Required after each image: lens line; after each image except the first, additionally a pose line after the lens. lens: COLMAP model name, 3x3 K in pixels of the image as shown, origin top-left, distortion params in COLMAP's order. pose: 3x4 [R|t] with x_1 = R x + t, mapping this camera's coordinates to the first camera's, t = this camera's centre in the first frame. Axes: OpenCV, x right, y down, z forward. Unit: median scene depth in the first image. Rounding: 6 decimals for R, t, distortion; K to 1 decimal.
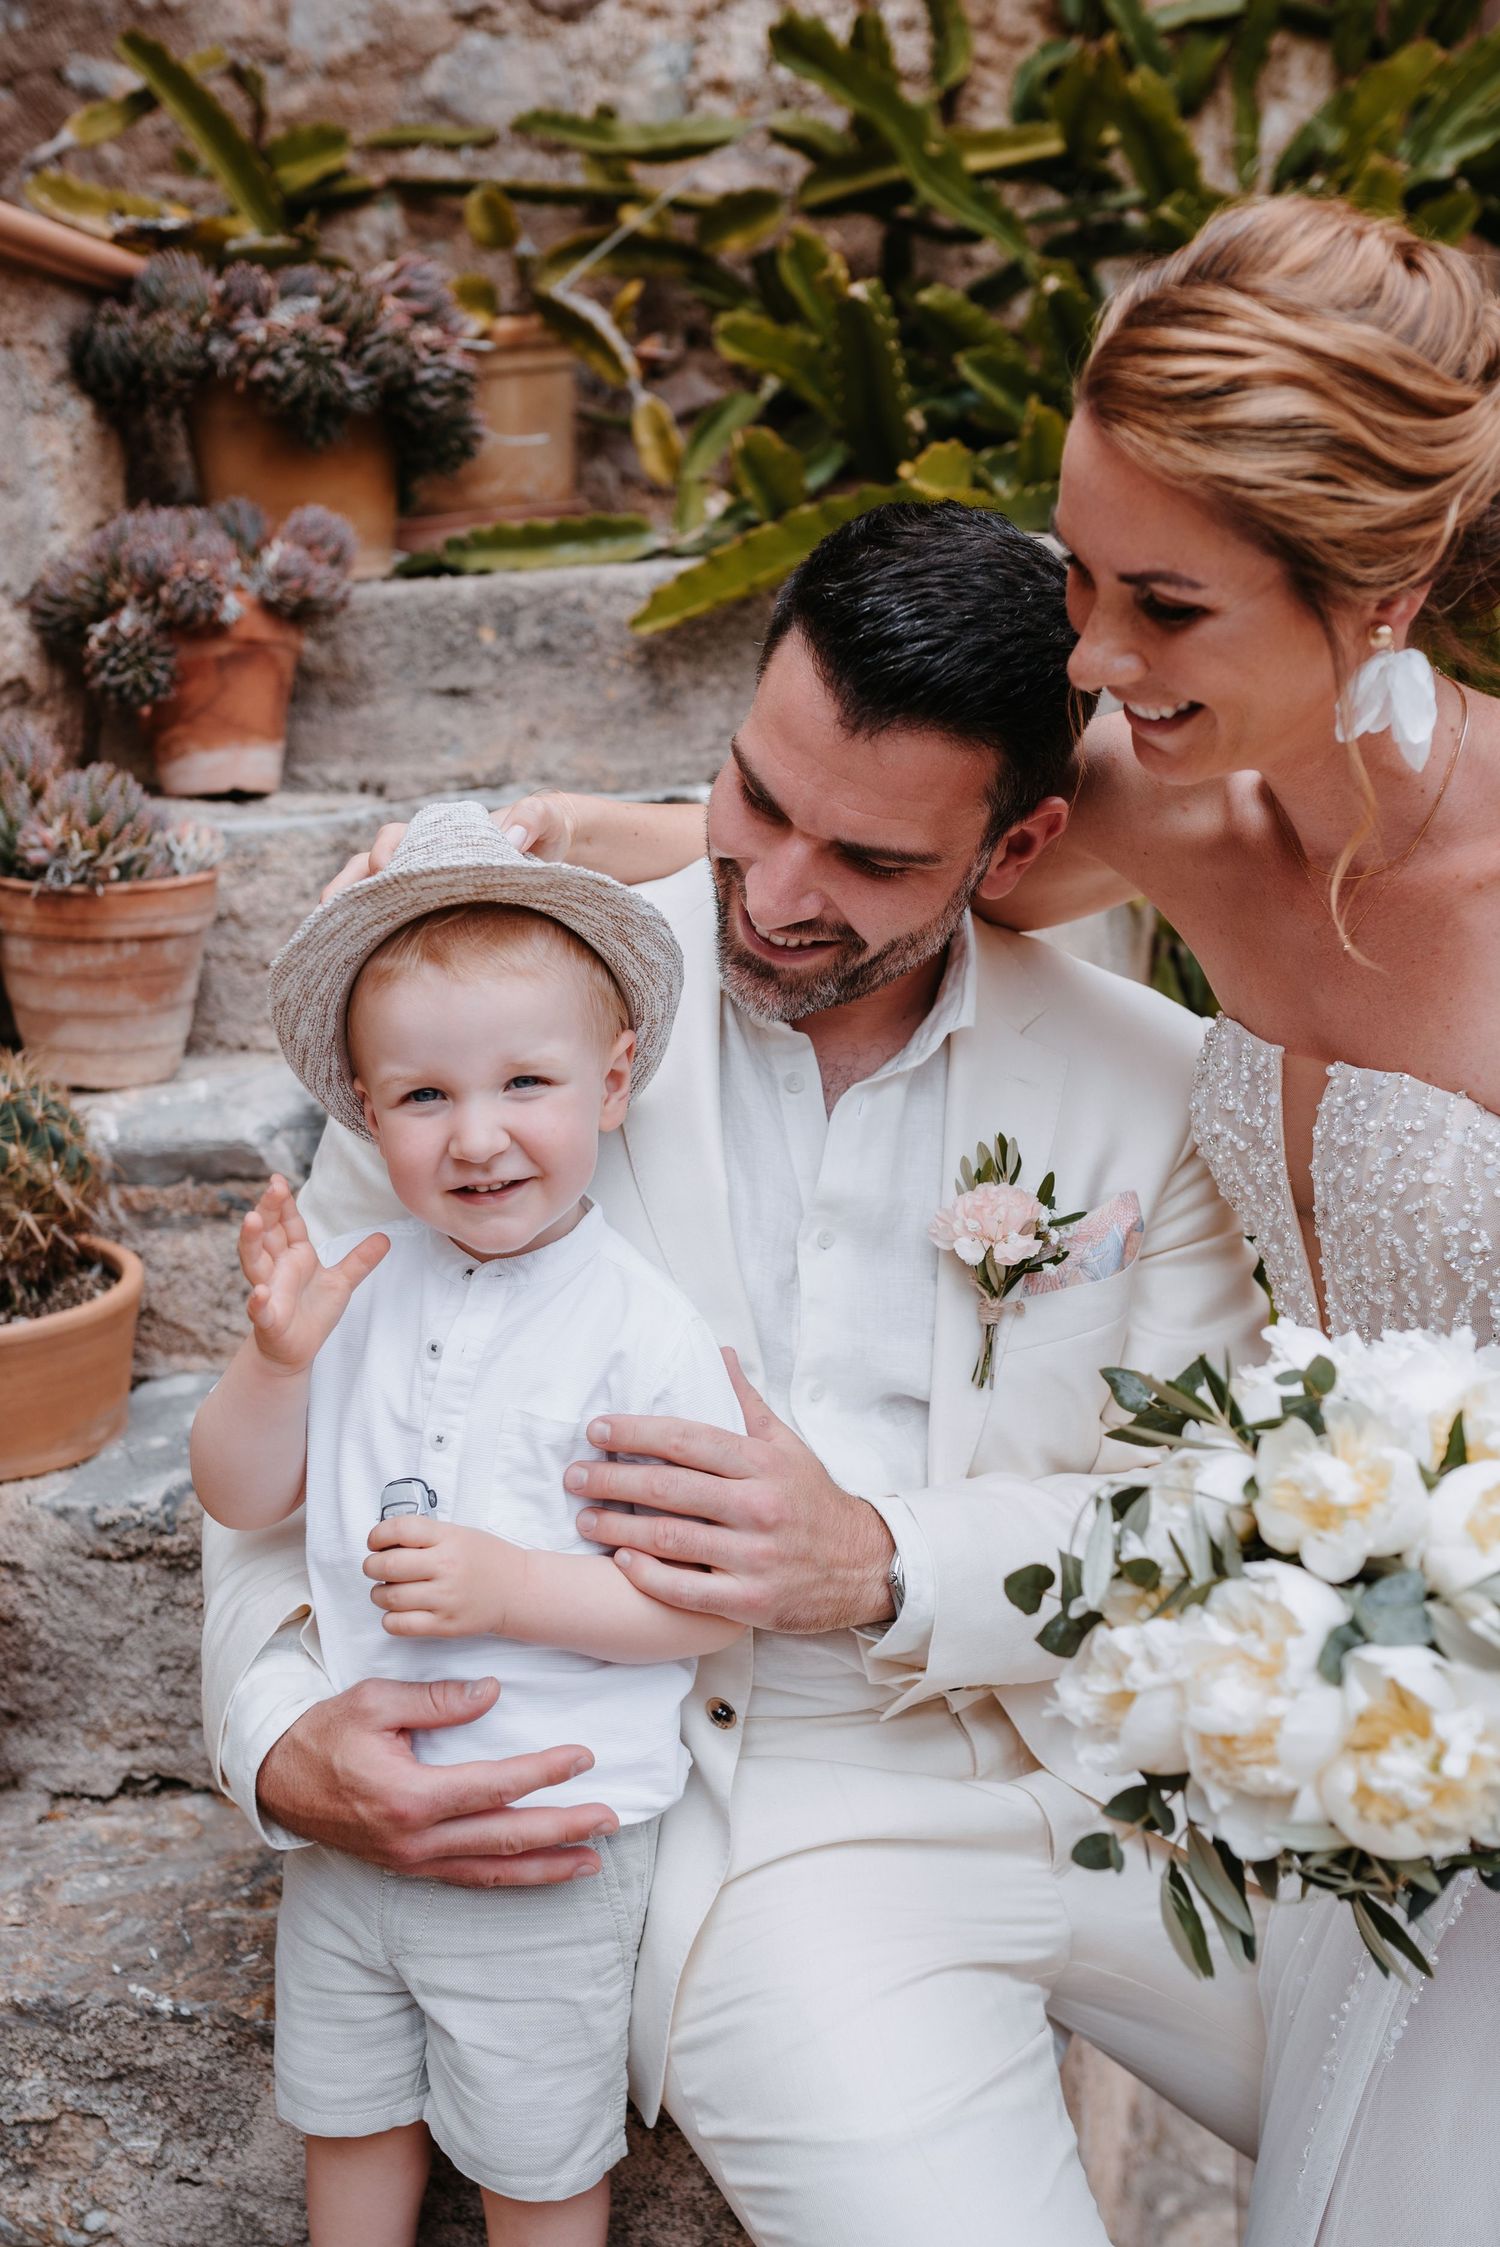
lens RADIAL K [[2457.3, 0, 713.6], [0, 2457.3, 1189.6], [0, 0, 1]] dist [-0.042805, 0.022355]
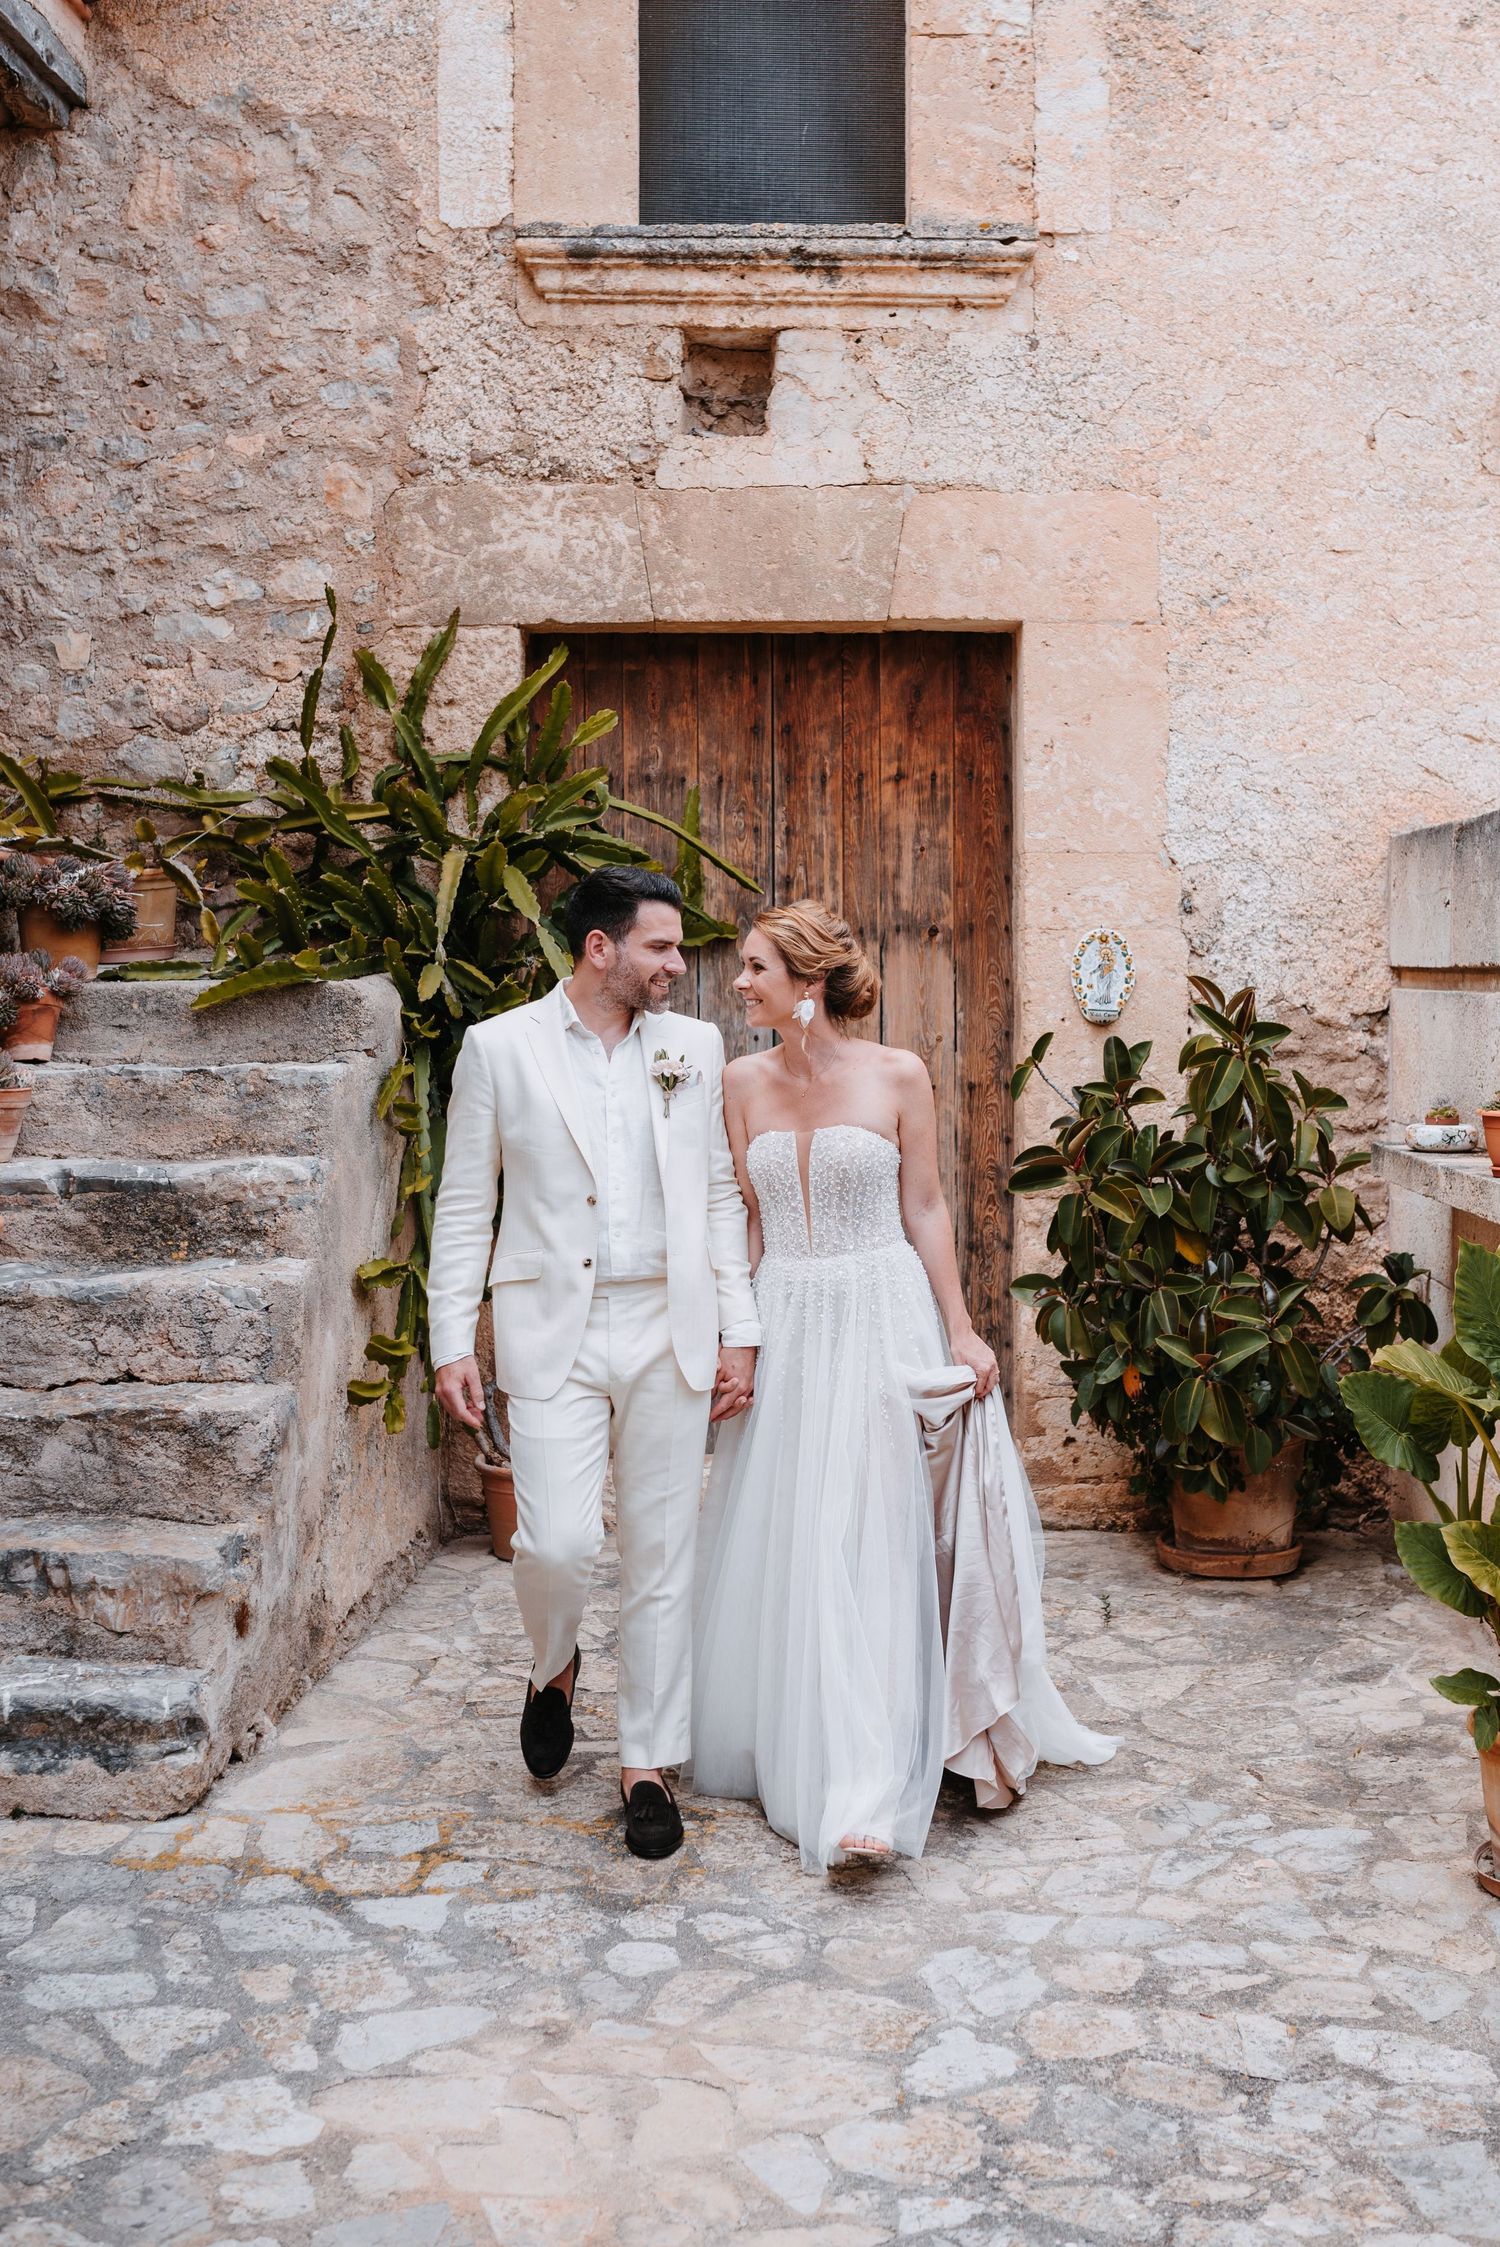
lens RADIAL K [[2493.2, 0, 784.1], [0, 2493.2, 1028.8], [0, 0, 1]] dist [-0.067497, 0.108821]
pose [[0.981521, 0.050706, 0.184511, 0.100564], [-0.014174, 0.980869, -0.194154, 0.305203], [-0.190826, 0.187951, 0.963462, -1.696638]]
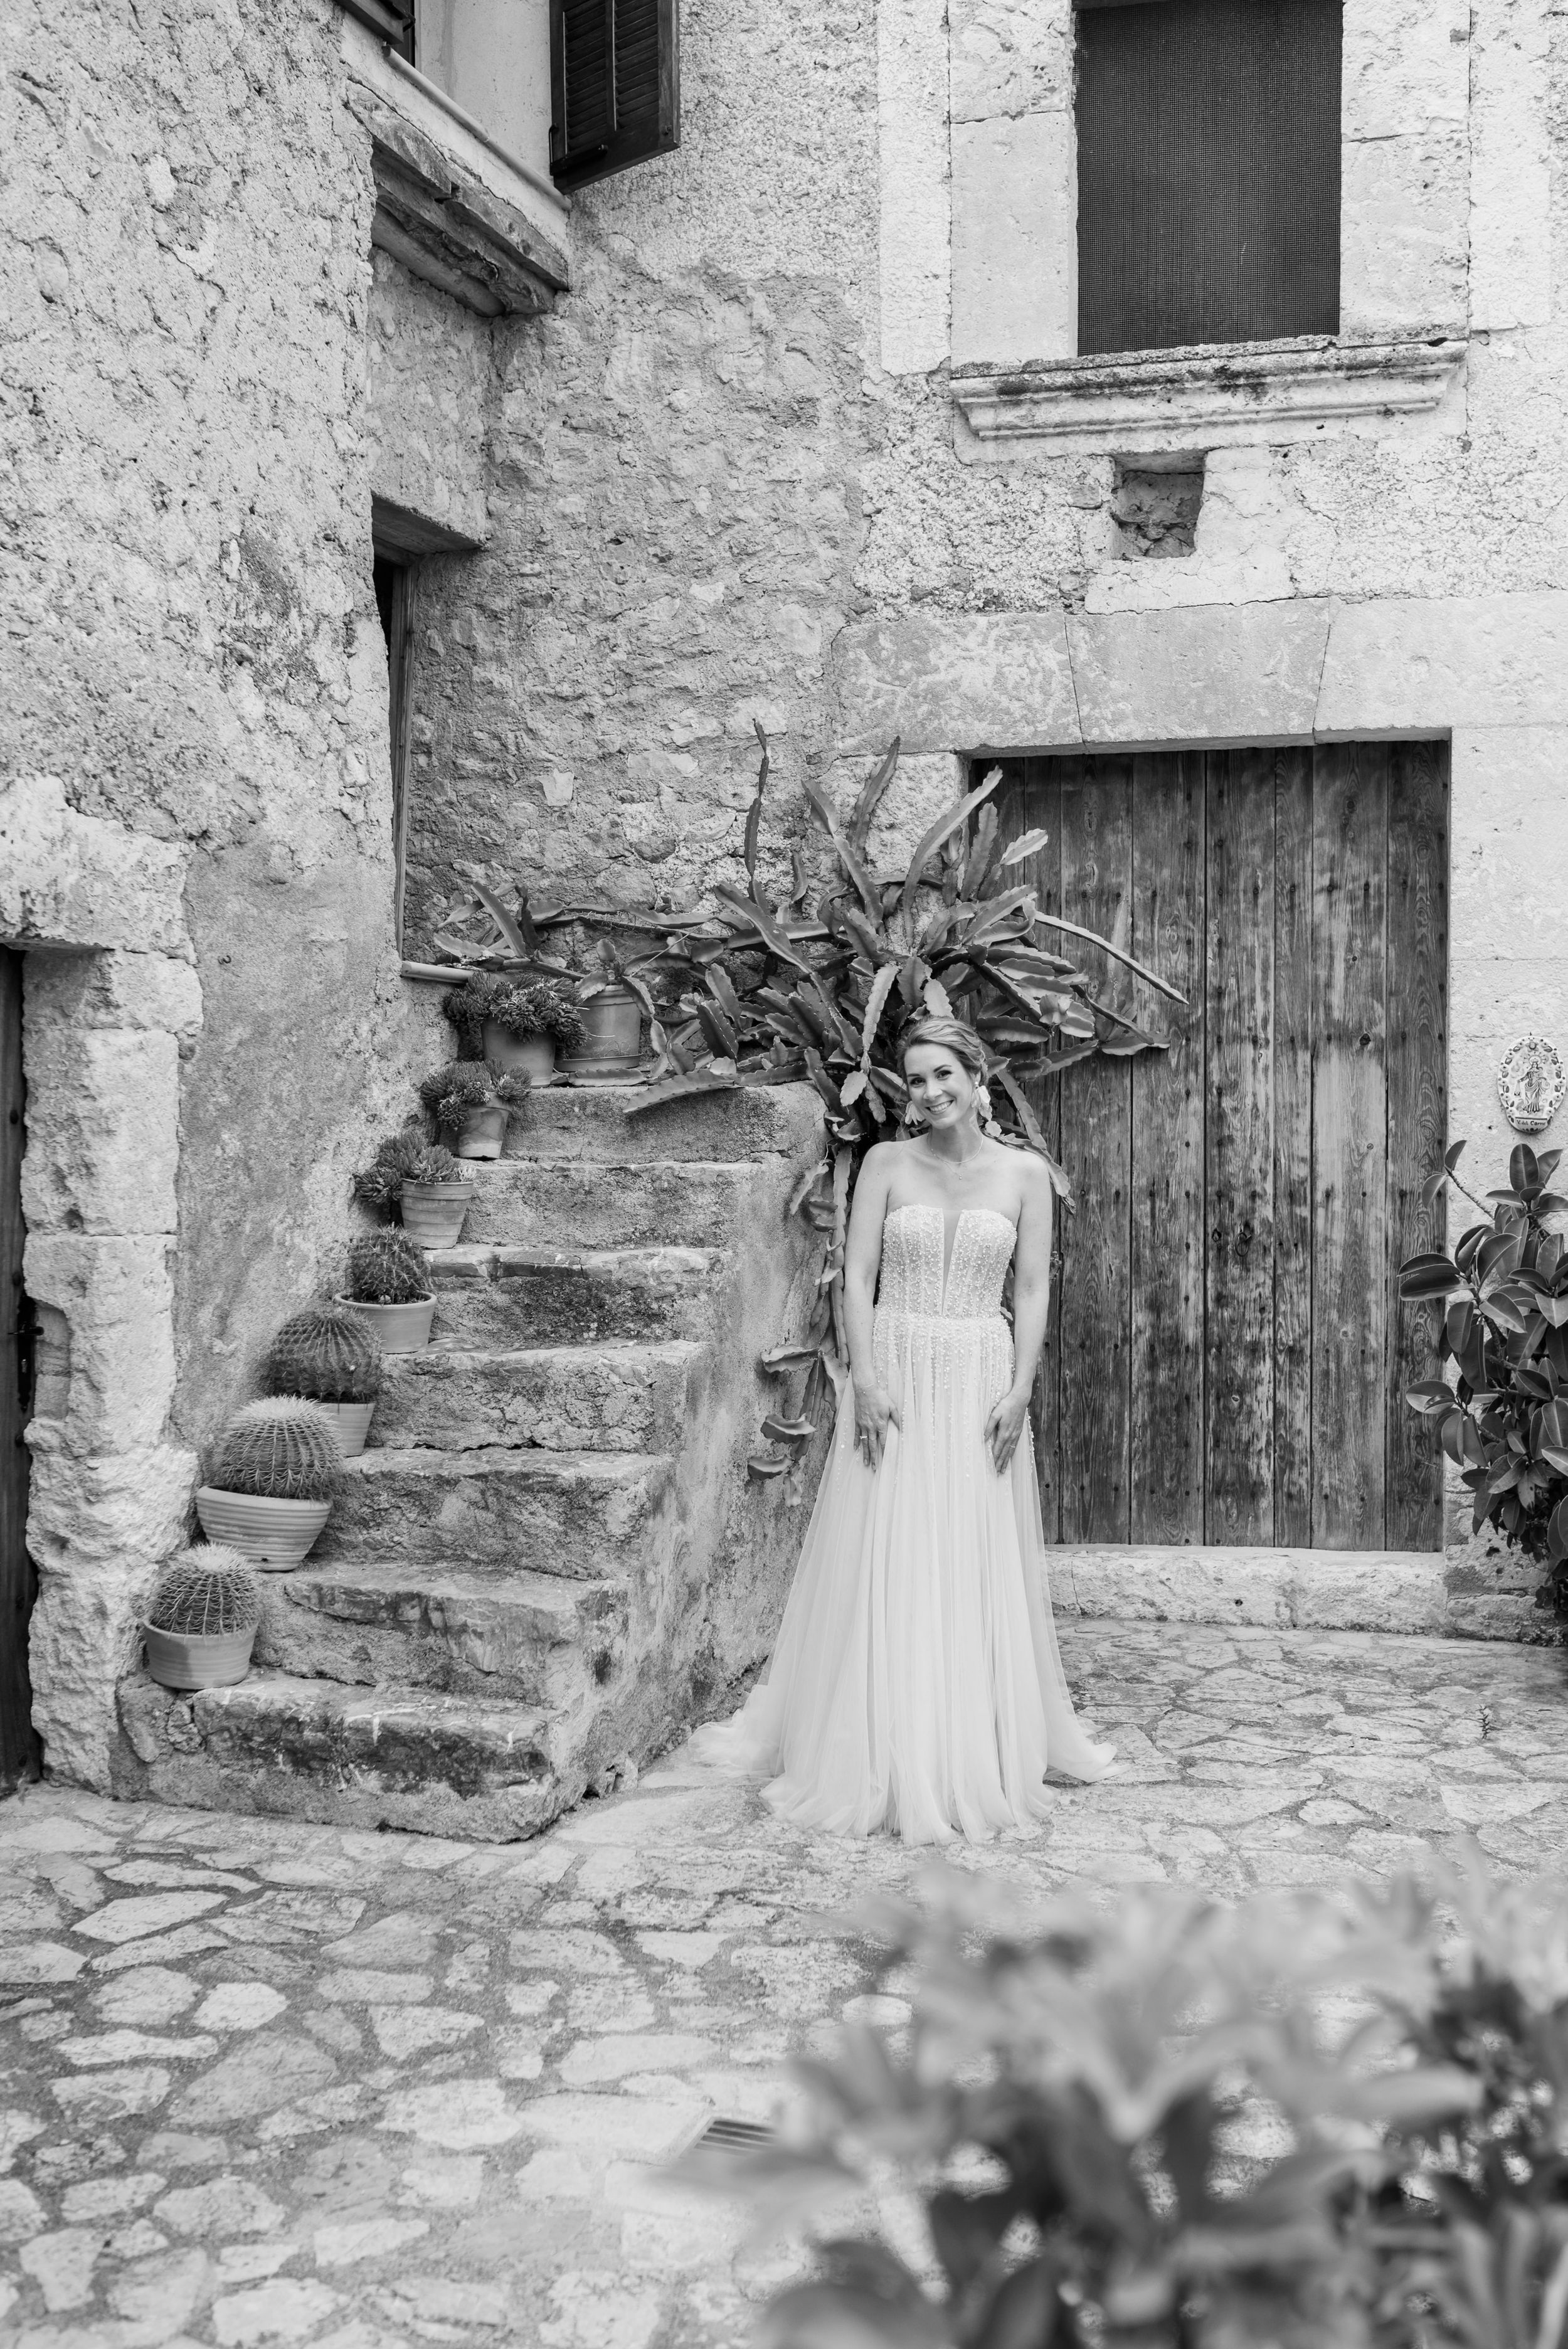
lens RADIAL K [[2351.3, 0, 798.6], [0, 2351.3, 1174.0], [0, 0, 1]] dist [-0.003579, 0.010042]
pose [[0.993911, 0.058932, -0.093097, 0.434391], [-0.074103, 0.982829, -0.168984, 0.299386], [0.081540, 0.174854, 0.981212, -1.695945]]
